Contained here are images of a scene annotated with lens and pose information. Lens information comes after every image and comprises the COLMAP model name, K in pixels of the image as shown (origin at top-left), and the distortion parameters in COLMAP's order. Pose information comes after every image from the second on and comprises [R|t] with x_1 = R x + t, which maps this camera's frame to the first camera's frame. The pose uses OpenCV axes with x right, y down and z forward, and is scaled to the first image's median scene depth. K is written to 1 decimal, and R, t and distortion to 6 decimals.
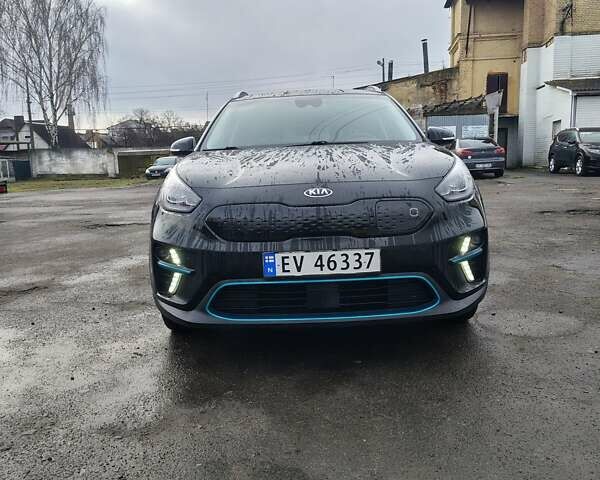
lens RADIAL K [[564.1, 0, 300.0], [0, 564.1, 240.0], [0, 0, 1]] dist [0.065499, -0.085273]
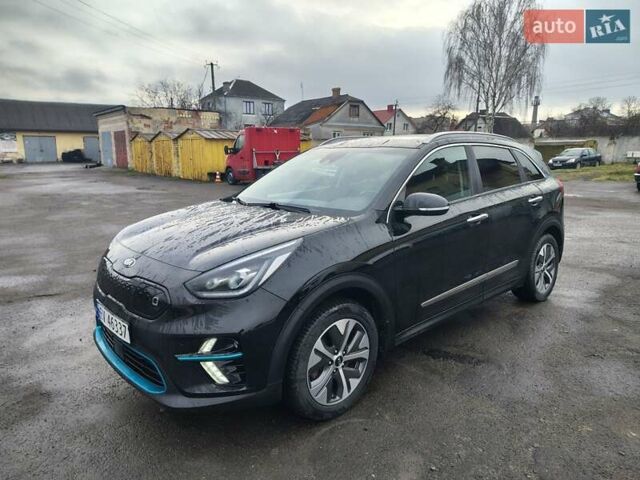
lens RADIAL K [[448.2, 0, 320.0], [0, 448.2, 240.0], [0, 0, 1]] dist [0.004600, 0.003406]
pose [[0.673898, 0.182306, -0.715979, 0.131155], [-0.125853, 0.983241, 0.131901, -0.041119], [0.728026, 0.001220, 0.685548, 0.087850]]
